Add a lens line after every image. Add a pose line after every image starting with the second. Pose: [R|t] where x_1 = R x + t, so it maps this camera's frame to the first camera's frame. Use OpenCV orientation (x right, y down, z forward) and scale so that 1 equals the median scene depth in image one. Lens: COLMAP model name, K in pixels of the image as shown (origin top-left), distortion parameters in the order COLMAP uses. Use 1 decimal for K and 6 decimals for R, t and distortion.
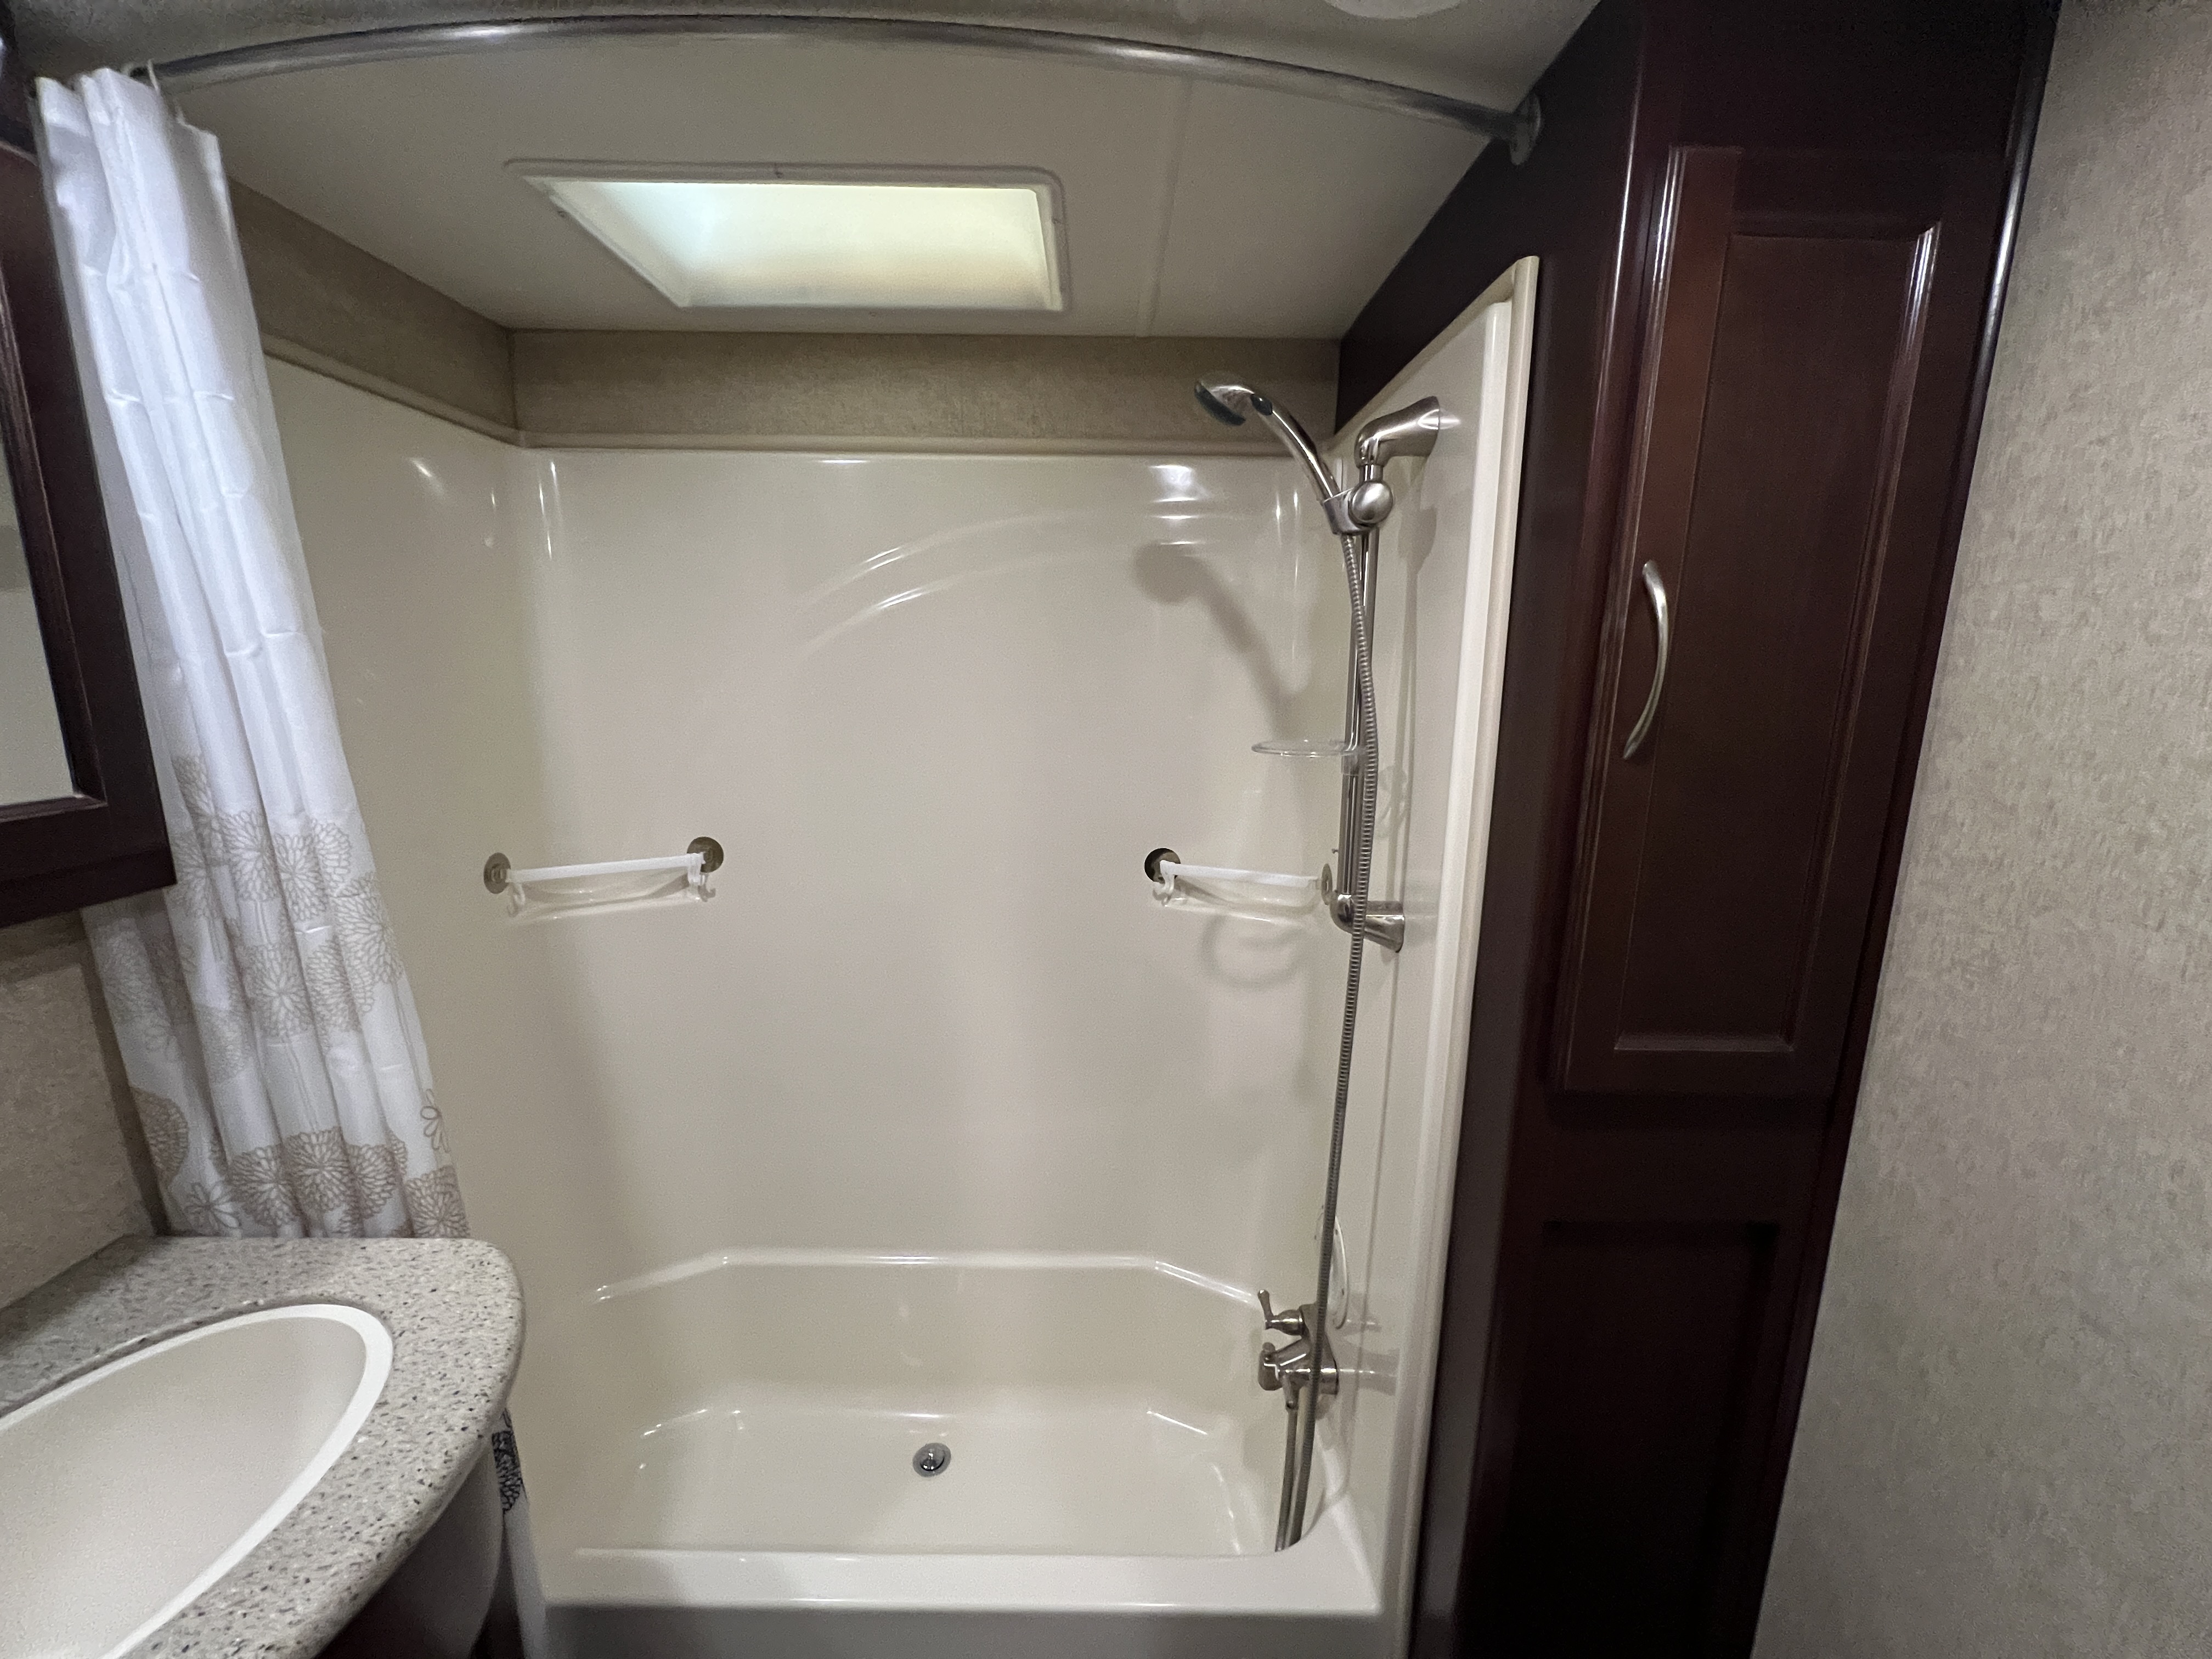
lens RADIAL K [[872.5, 0, 1095.7], [0, 872.5, 832.7], [0, 0, 1]] dist [-0.000042, 0.000002]
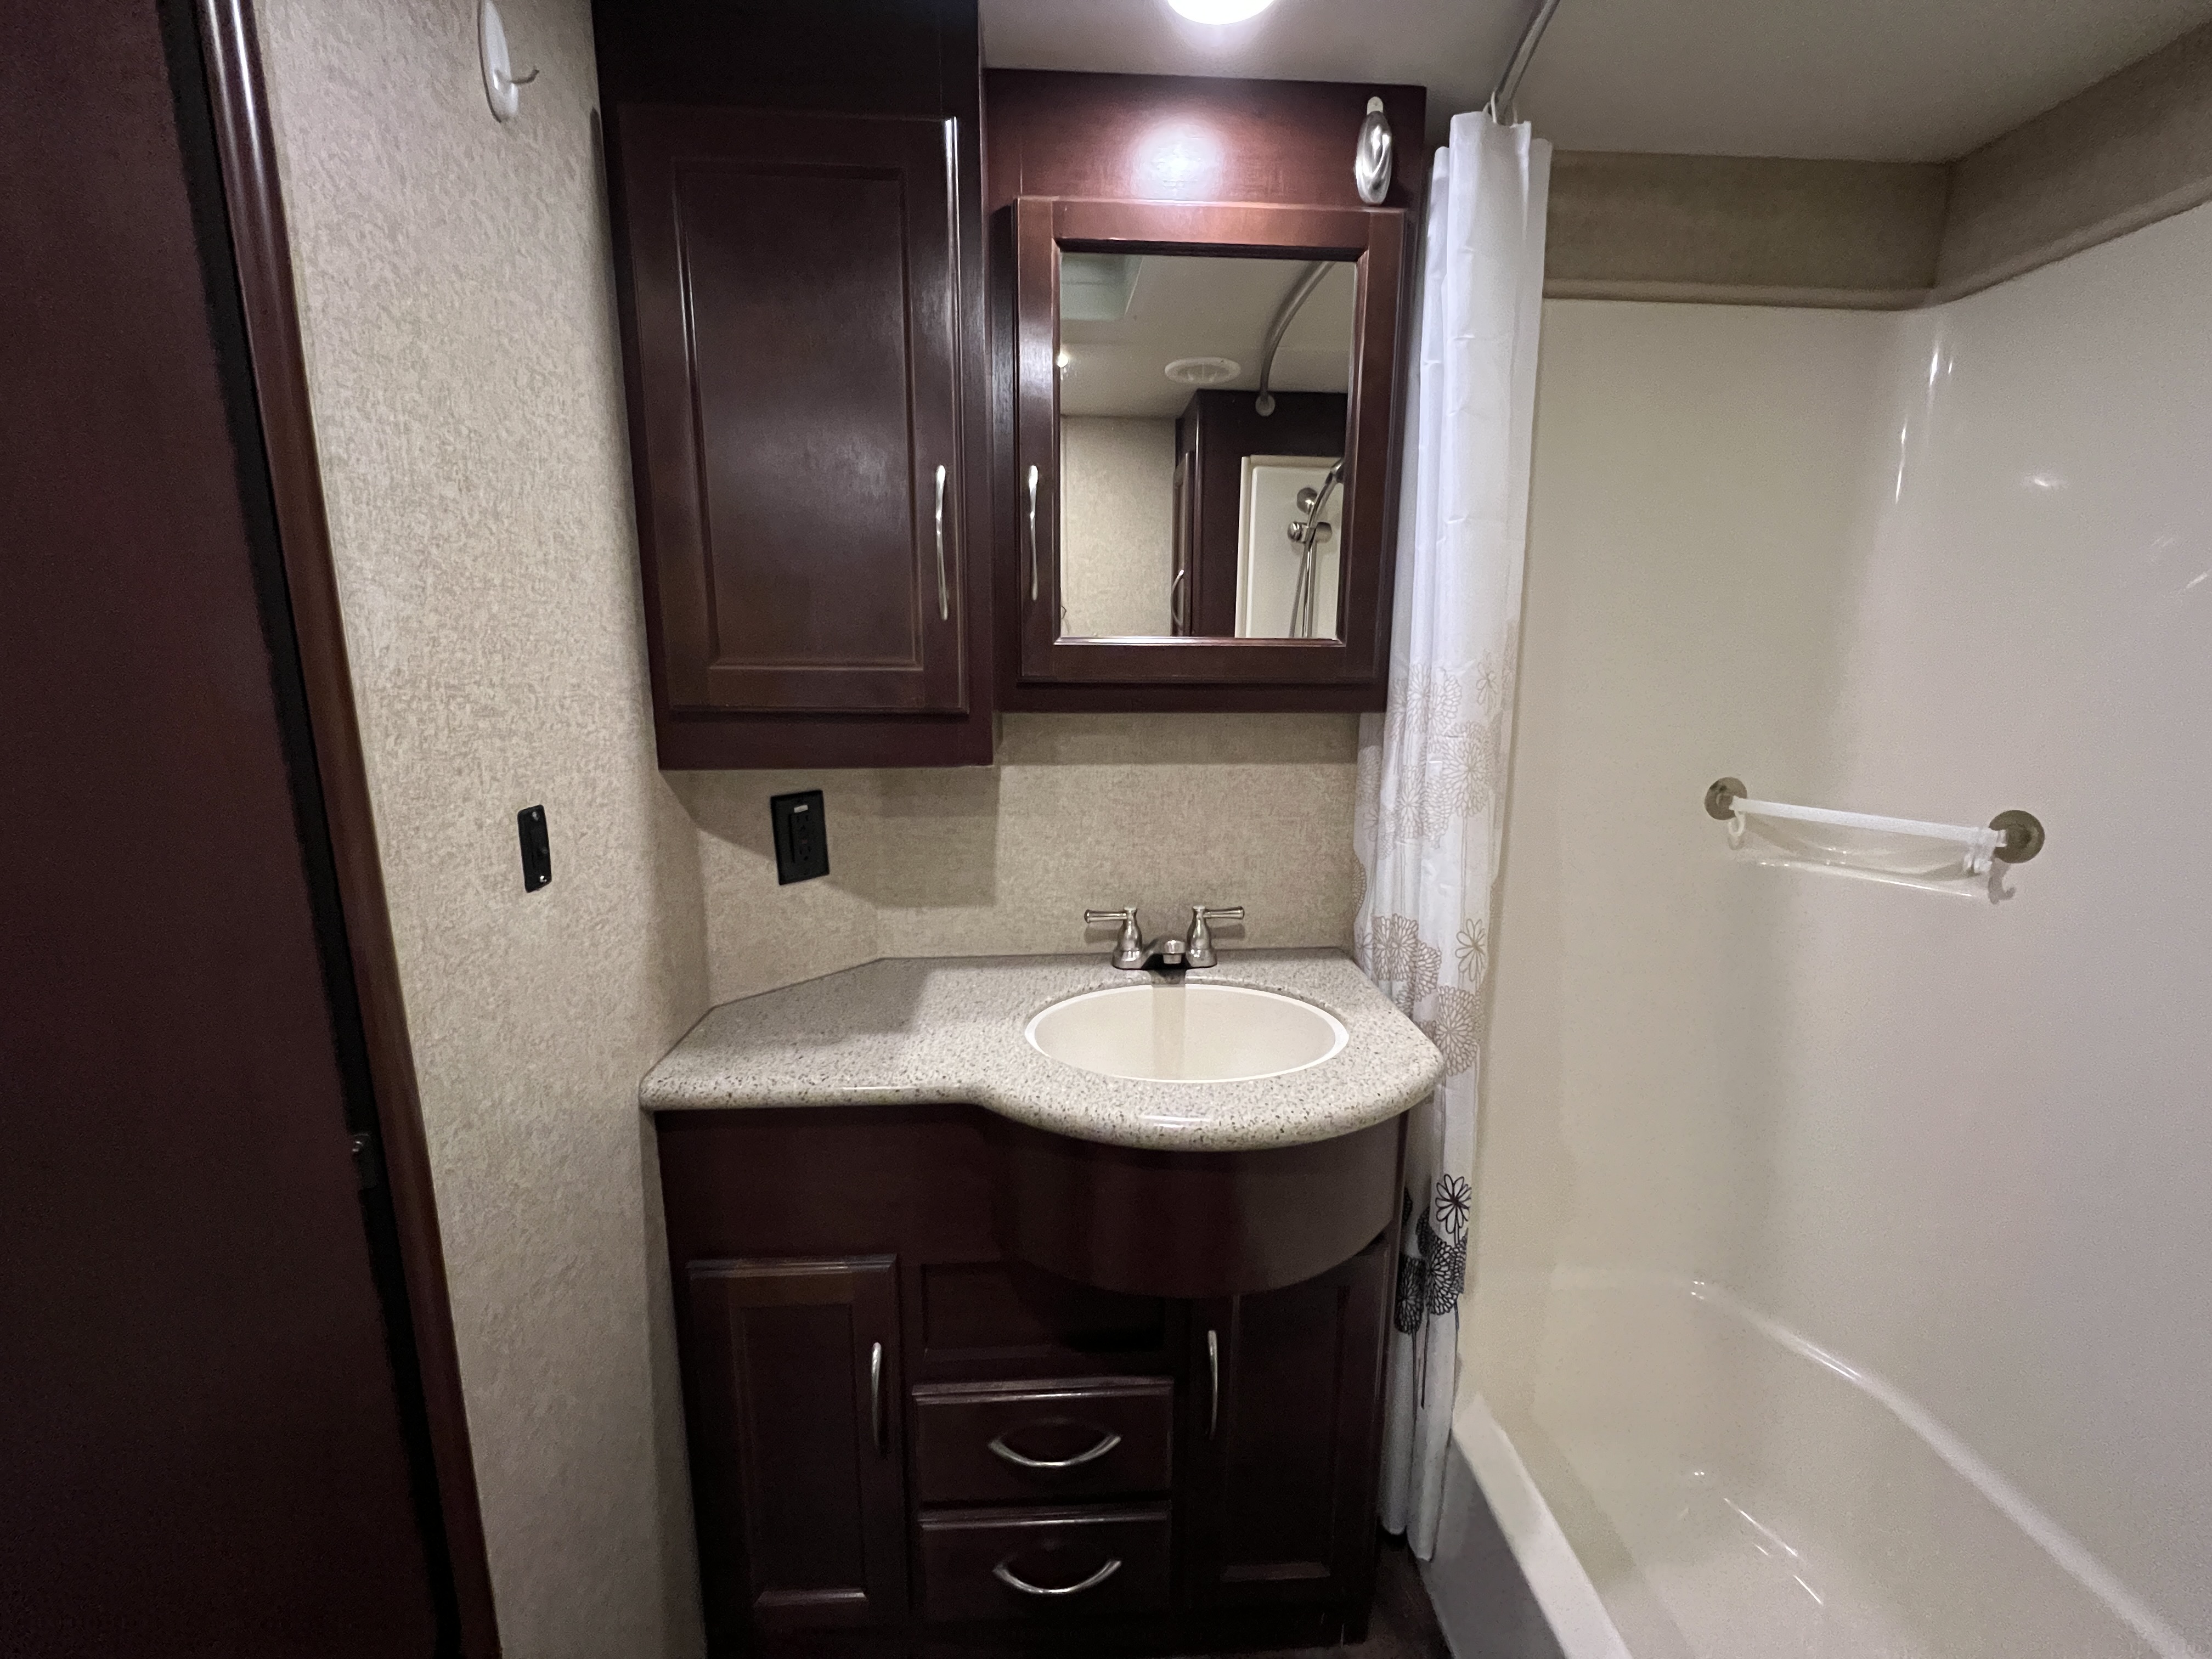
lens RADIAL K [[872.5, 0, 1099.2], [0, 872.5, 818.8], [0, 0, 1]] dist [-0.000042, 0.000002]
pose [[0.060831, 0.180465, -0.981699, 0.220888], [-0.201559, 0.965480, 0.164994, 0.053193], [0.977586, 0.187834, 0.095105, 0.275609]]
